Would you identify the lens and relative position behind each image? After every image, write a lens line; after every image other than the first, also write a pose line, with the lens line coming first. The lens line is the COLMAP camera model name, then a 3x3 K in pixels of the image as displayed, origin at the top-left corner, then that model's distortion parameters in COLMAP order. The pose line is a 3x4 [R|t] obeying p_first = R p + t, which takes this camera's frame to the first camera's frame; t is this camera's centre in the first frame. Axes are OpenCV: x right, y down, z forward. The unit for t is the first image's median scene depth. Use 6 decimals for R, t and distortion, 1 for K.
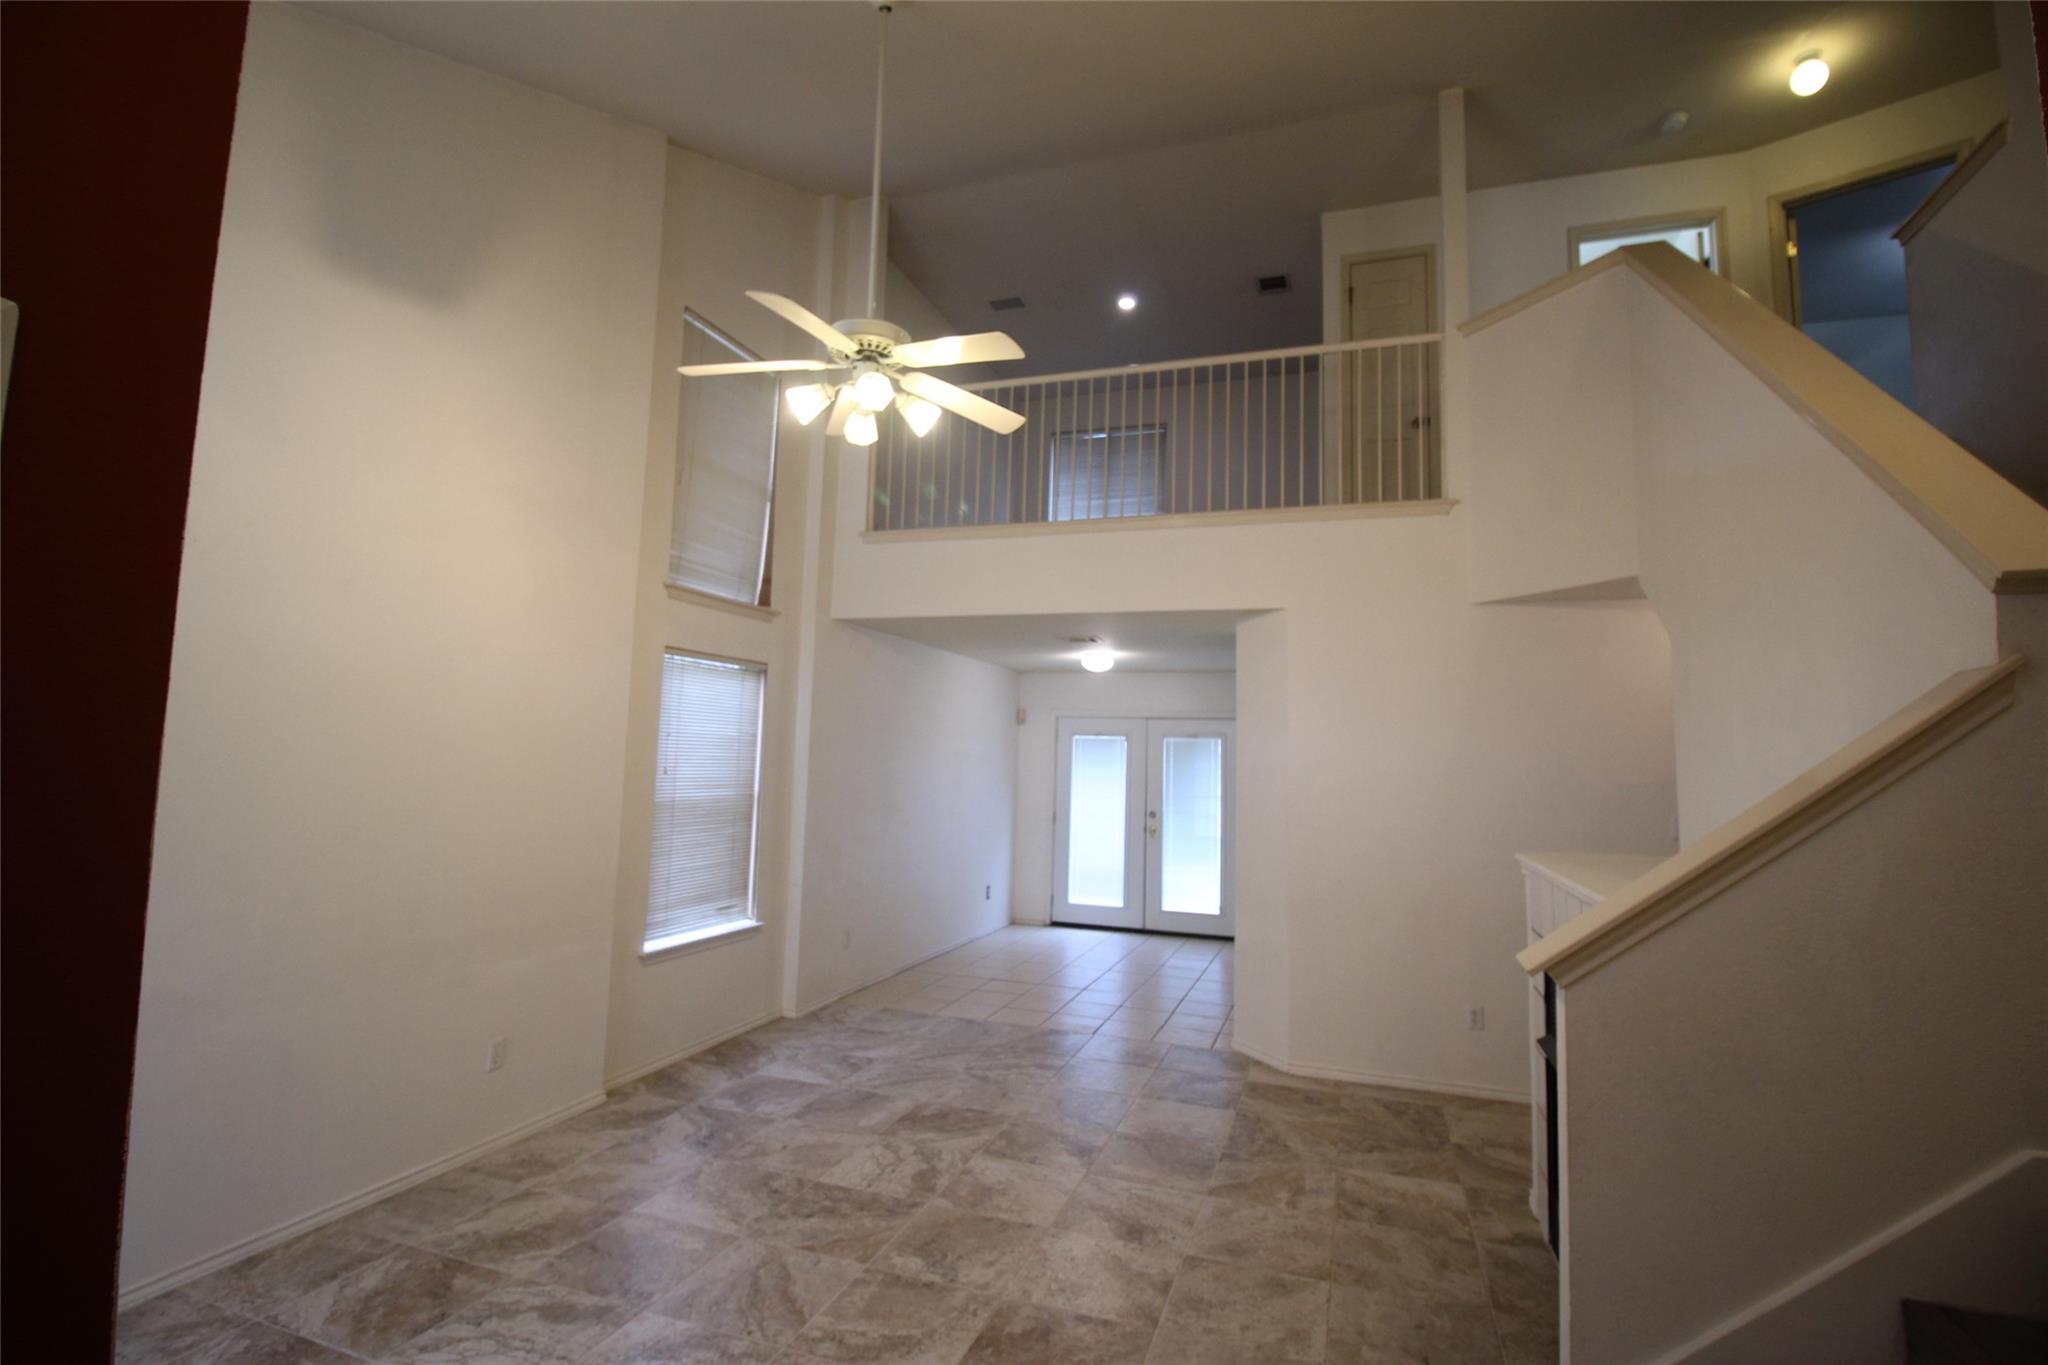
lens RADIAL K [[953.0, 0, 1038.0], [0, 953.0, 673.3], [0, 0, 1]] dist [-0.005792, -0.008771]
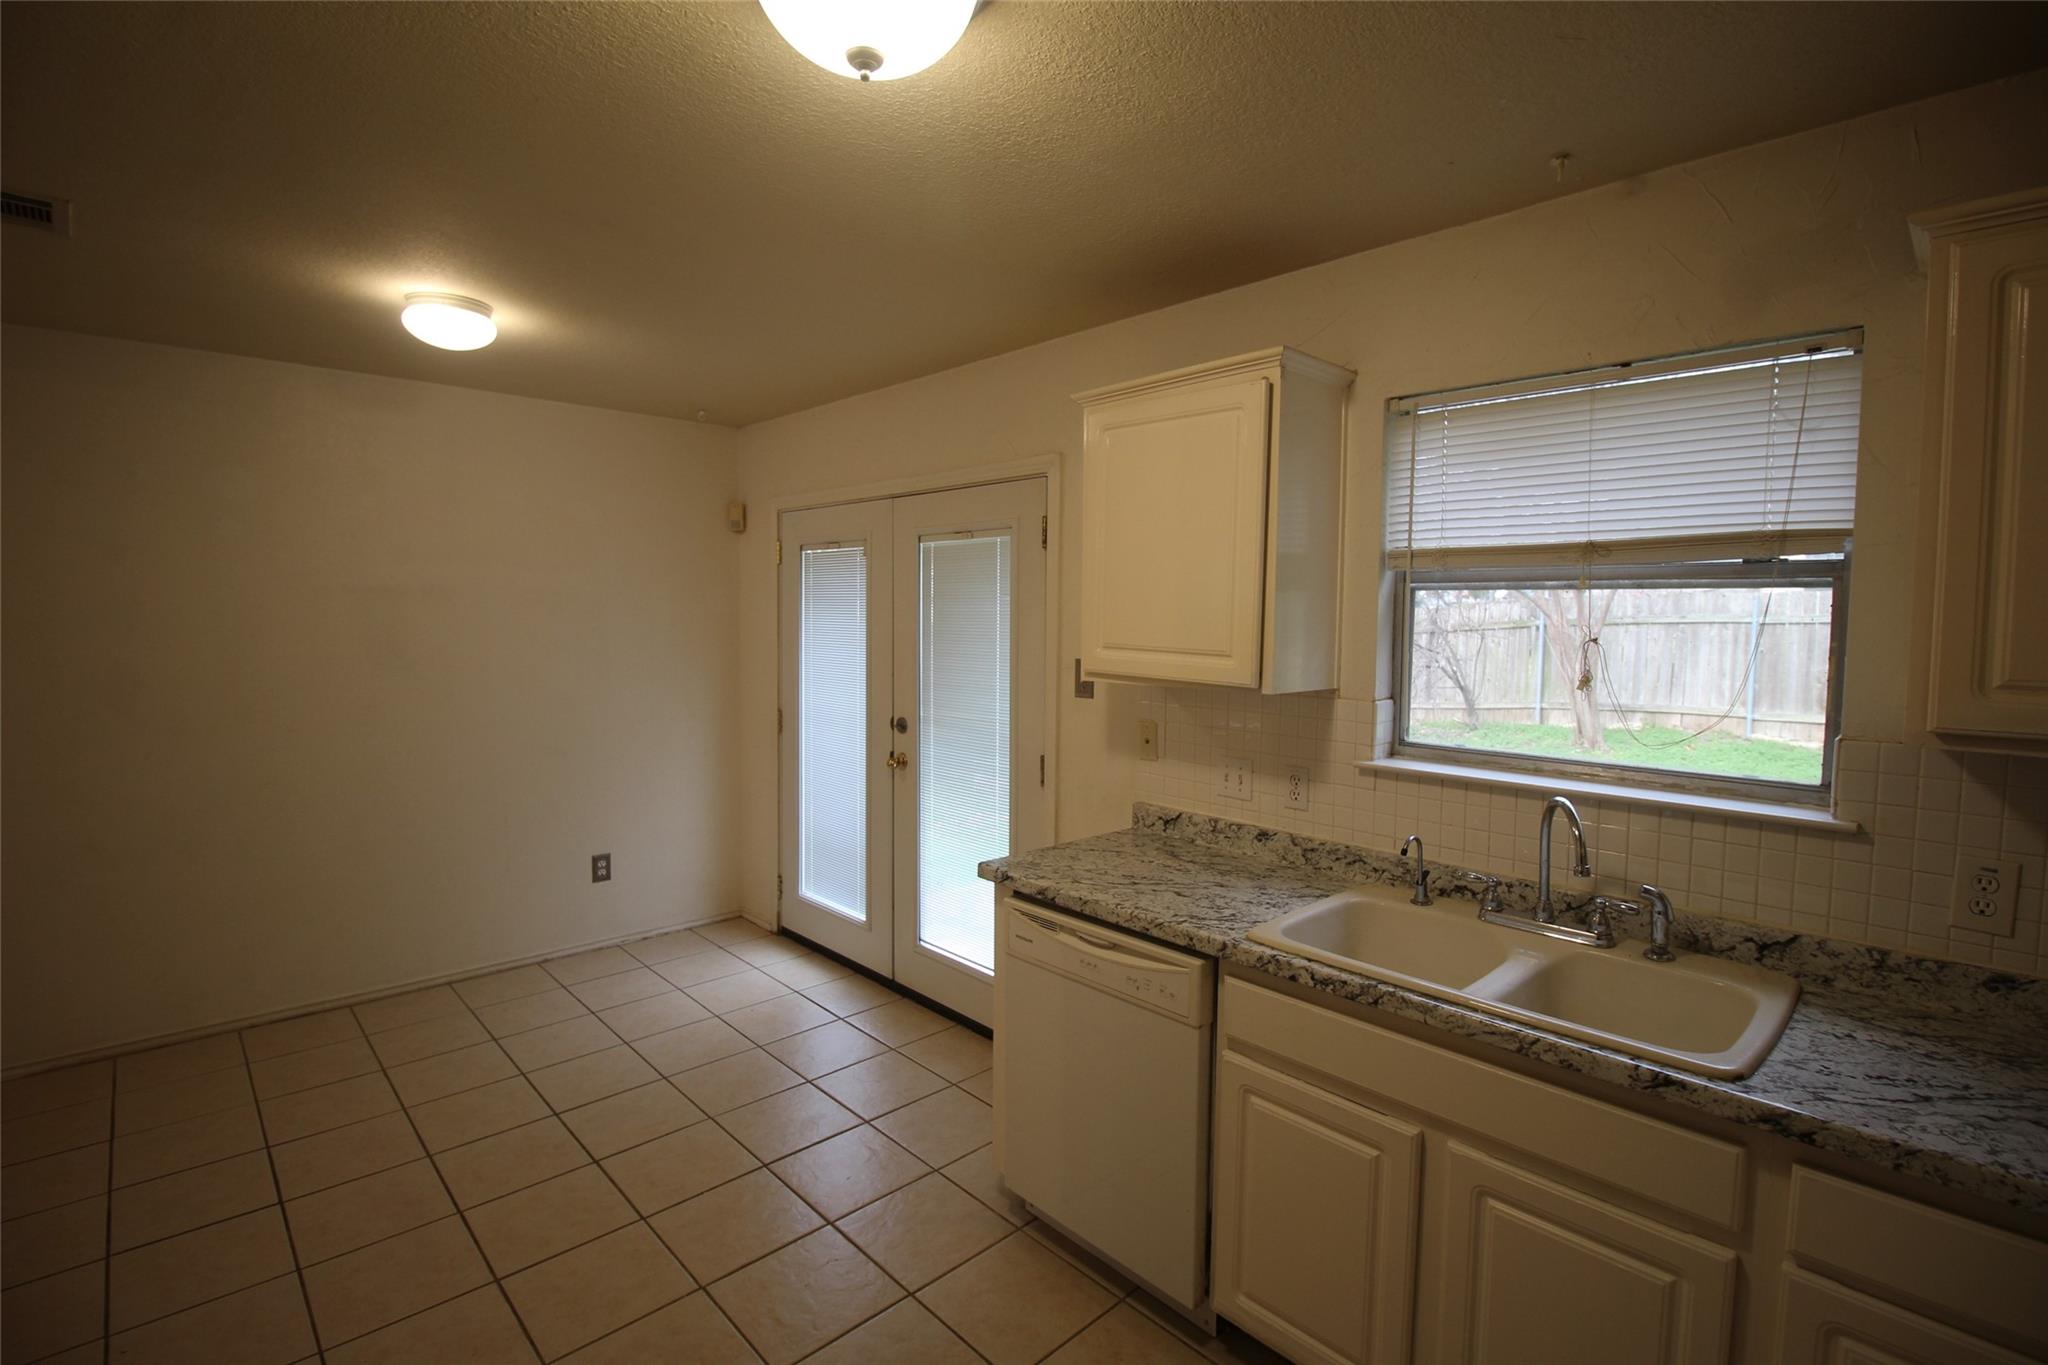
lens RADIAL K [[953.0, 0, 1032.4], [0, 953.0, 675.9], [0, 0, 1]] dist [-0.005792, -0.008771]
pose [[0.885102, 0.012797, -0.465220, 0.813418], [0.057620, 0.988918, 0.136827, 0.159901], [0.461816, -0.147912, 0.874556, 1.460080]]
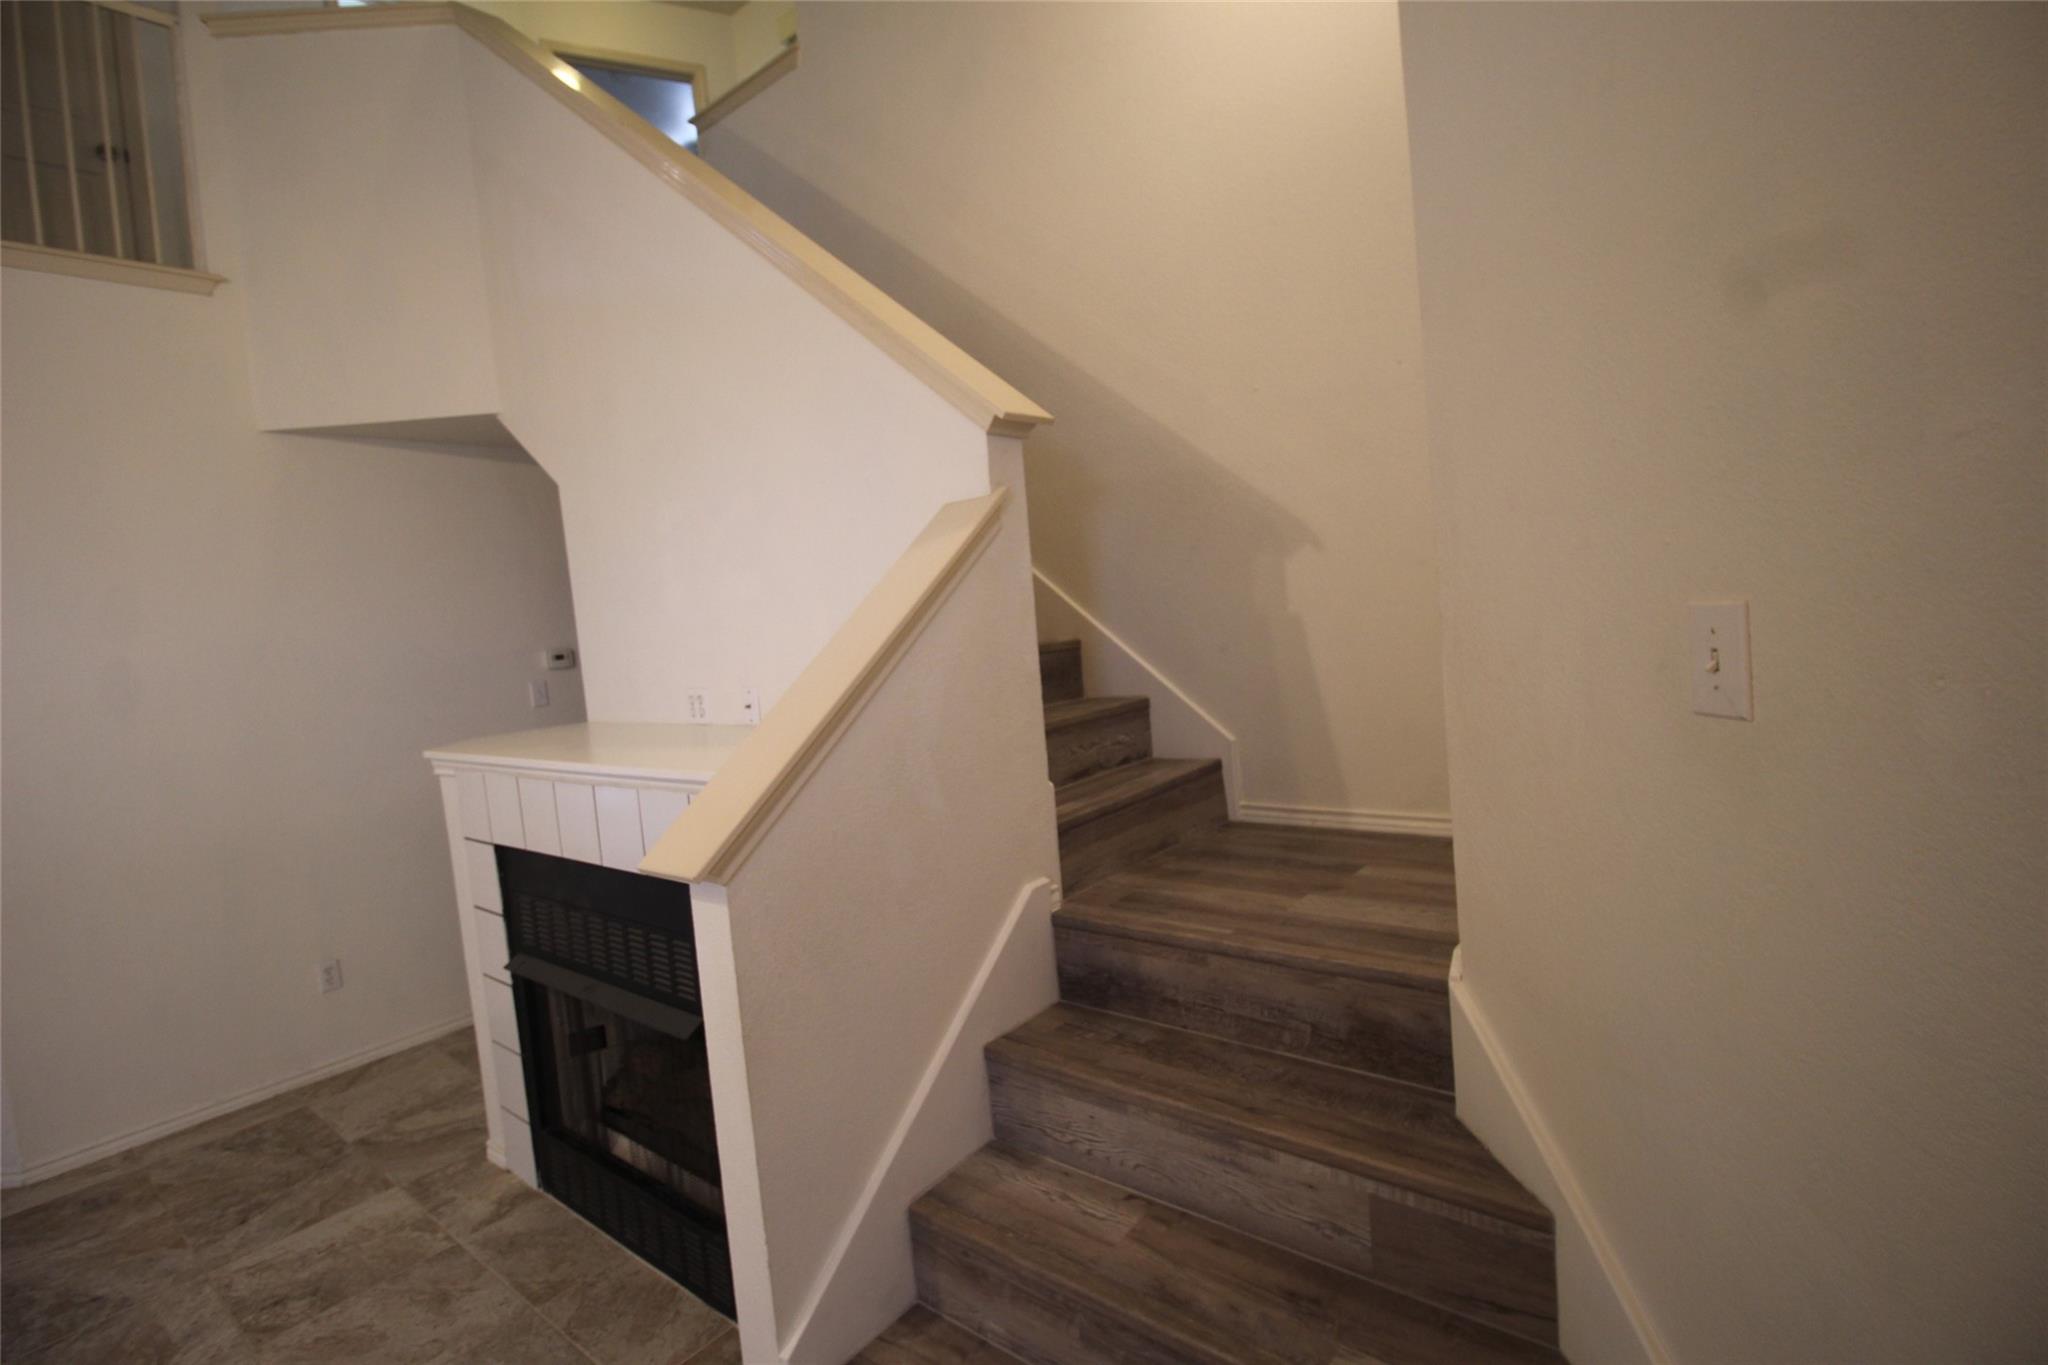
lens RADIAL K [[953.0, 0, 1012.4], [0, 953.0, 664.6], [0, 0, 1]] dist [-0.005792, -0.008771]
pose [[0.339036, -0.114214, 0.933814, -0.048443], [0.007673, 0.992906, 0.118656, 0.026483], [-0.940742, -0.033064, 0.337508, 0.254264]]
